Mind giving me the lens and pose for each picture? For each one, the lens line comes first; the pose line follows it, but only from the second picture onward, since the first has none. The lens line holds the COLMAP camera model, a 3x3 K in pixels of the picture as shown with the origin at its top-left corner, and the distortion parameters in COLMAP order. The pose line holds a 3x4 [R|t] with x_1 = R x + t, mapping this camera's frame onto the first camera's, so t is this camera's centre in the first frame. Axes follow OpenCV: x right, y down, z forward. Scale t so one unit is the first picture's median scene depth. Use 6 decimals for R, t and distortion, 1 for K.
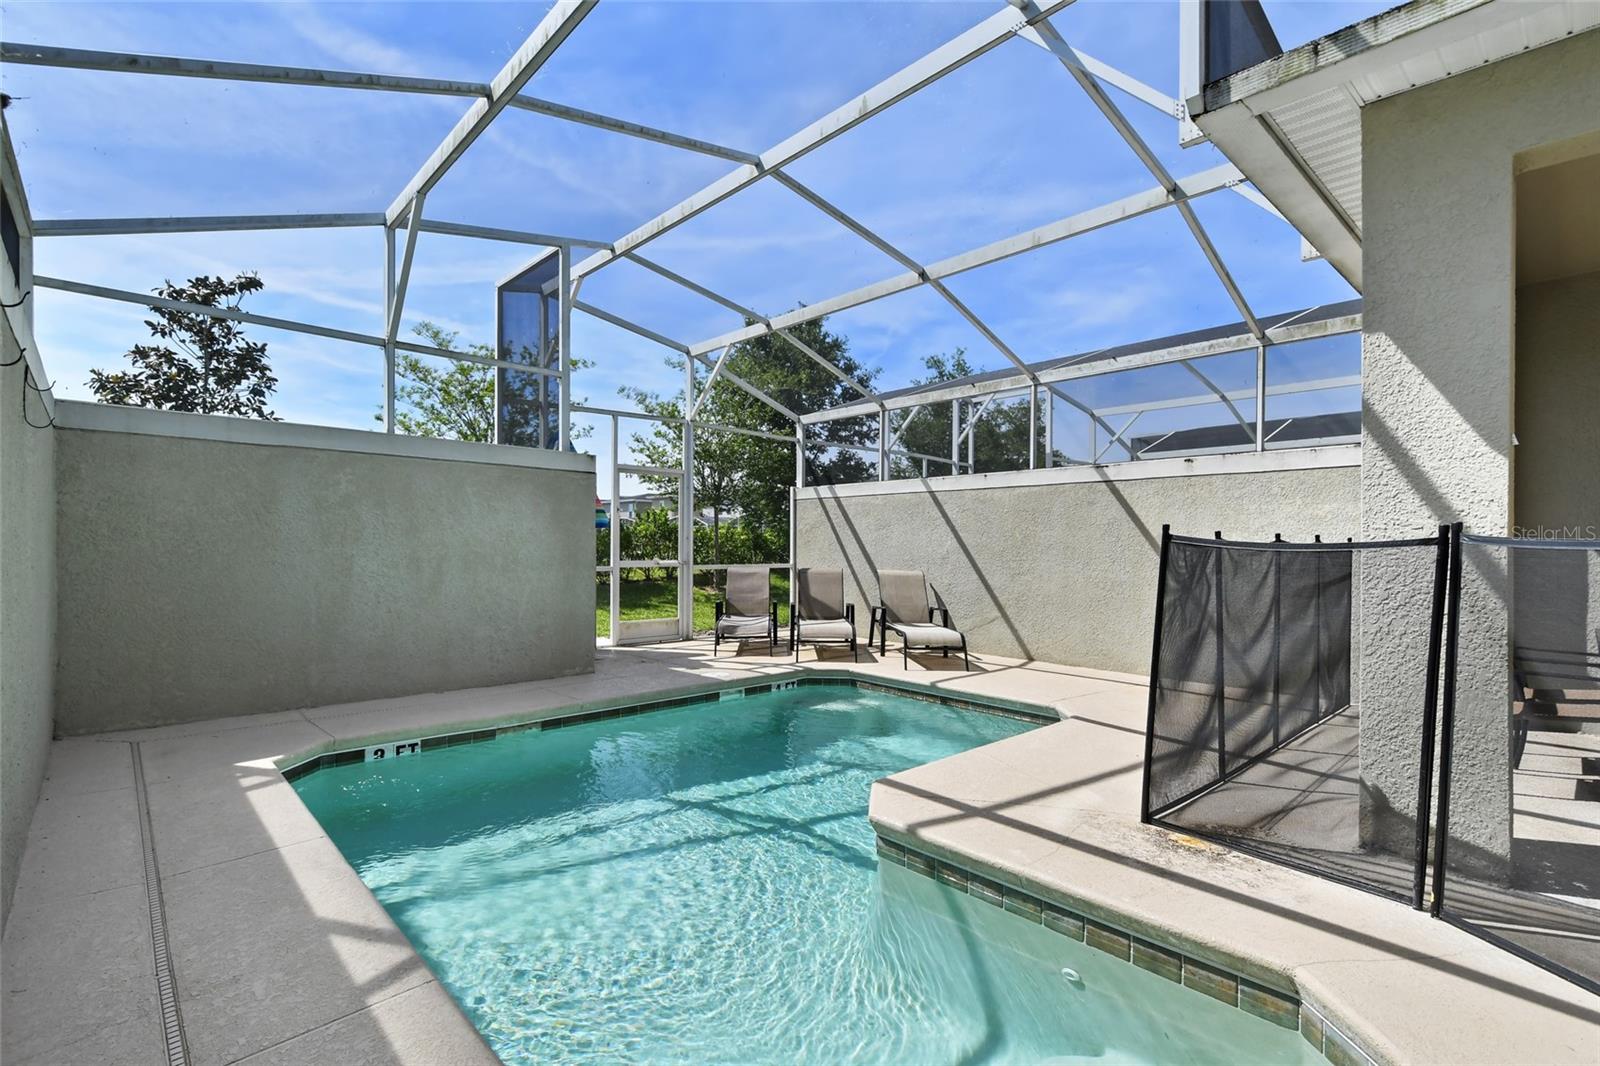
lens RADIAL K [[692.1, 0, 800.0], [0, 692.1, 533.0], [0, 0, 1]] dist [0.000801, 0.000079]
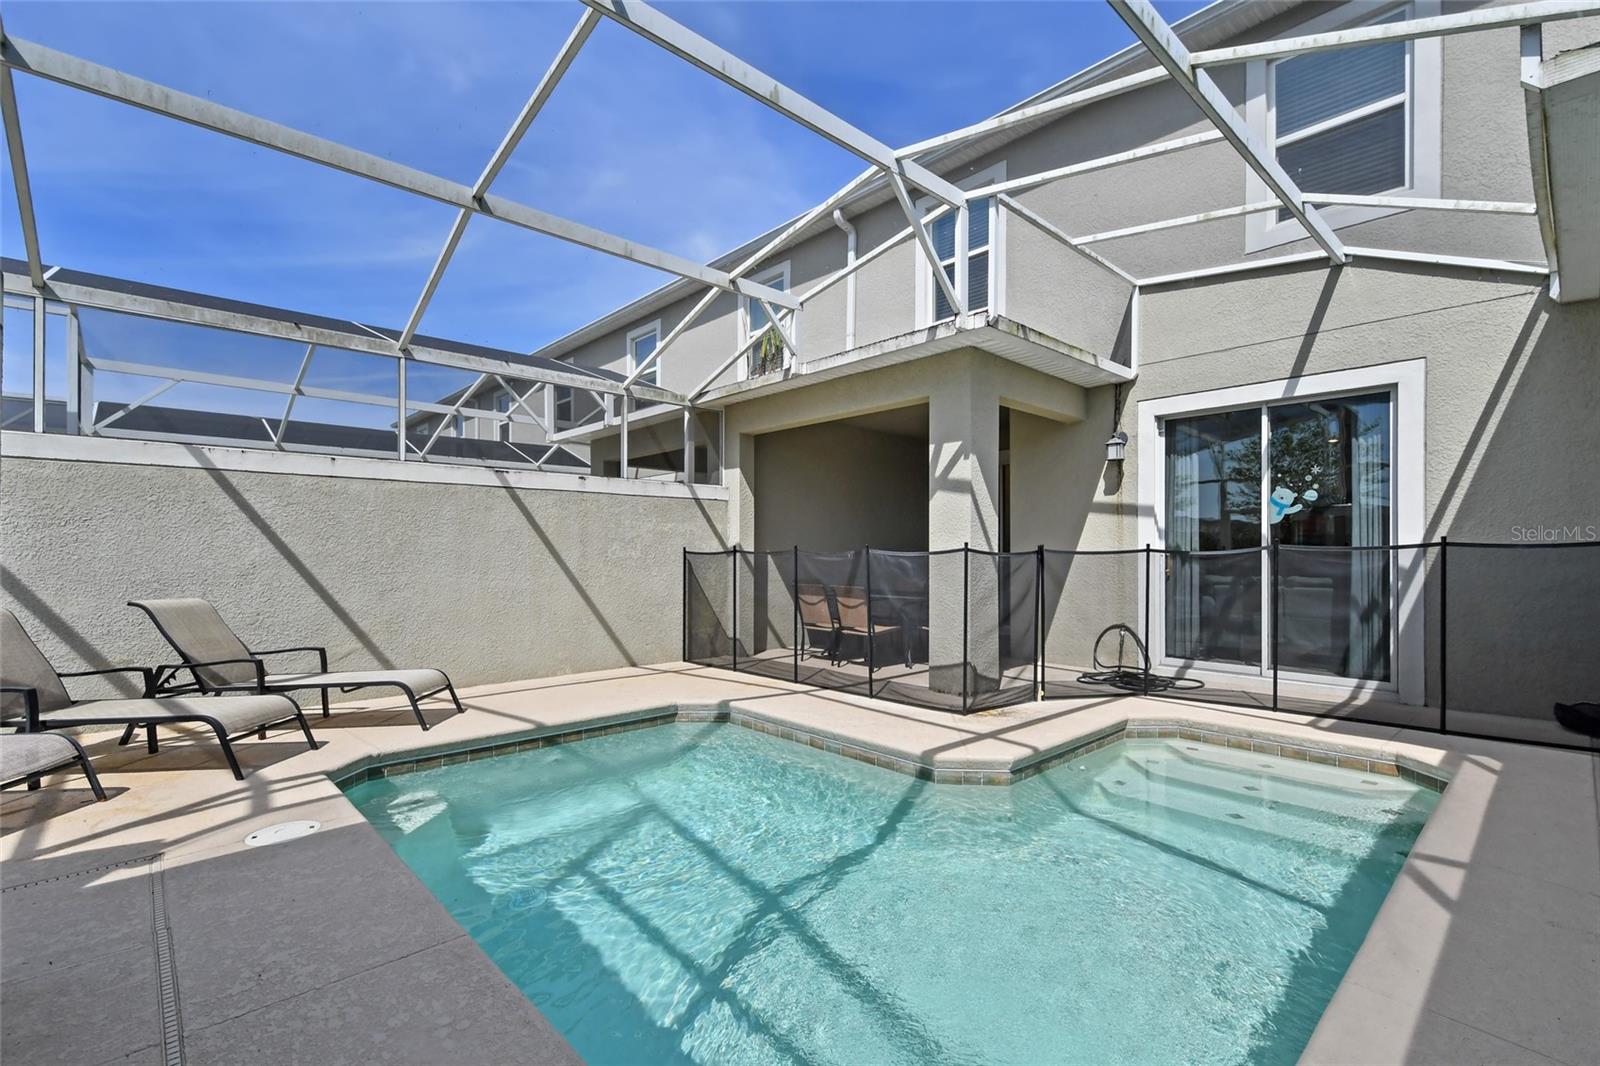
lens RADIAL K [[710.7, 0, 808.0], [0, 710.7, 549.1], [0, 0, 1]] dist [0.014446, -0.007161]
pose [[-0.042684, -0.005337, 0.999074, -0.868186], [-0.006581, 0.999966, 0.005060, 0.001765], [-0.999067, -0.006359, -0.042718, 1.020015]]
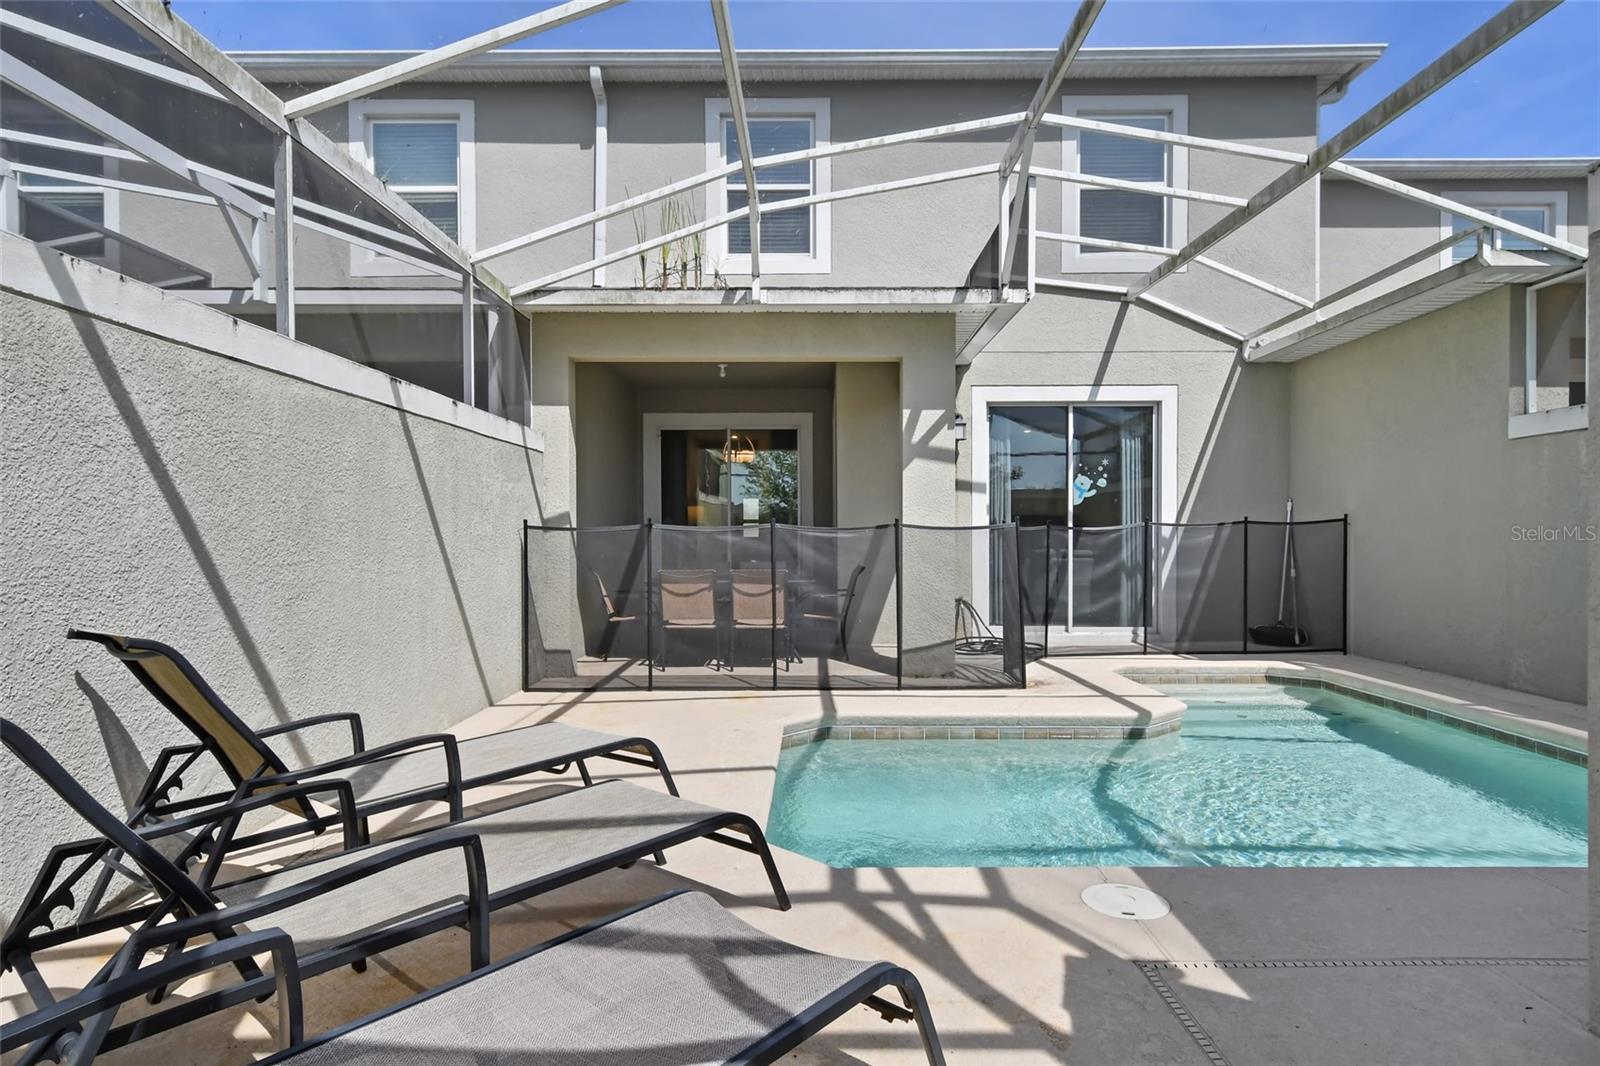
lens RADIAL K [[914.8, 0, 805.0], [0, 914.8, 539.6], [0, 0, 1]] dist [0.005174, -0.001557]
pose [[-0.759003, -0.013224, 0.650953, -0.399849], [-0.011035, 0.999911, 0.007446, 0.026731], [-0.650994, -0.001532, -0.759081, 2.144968]]
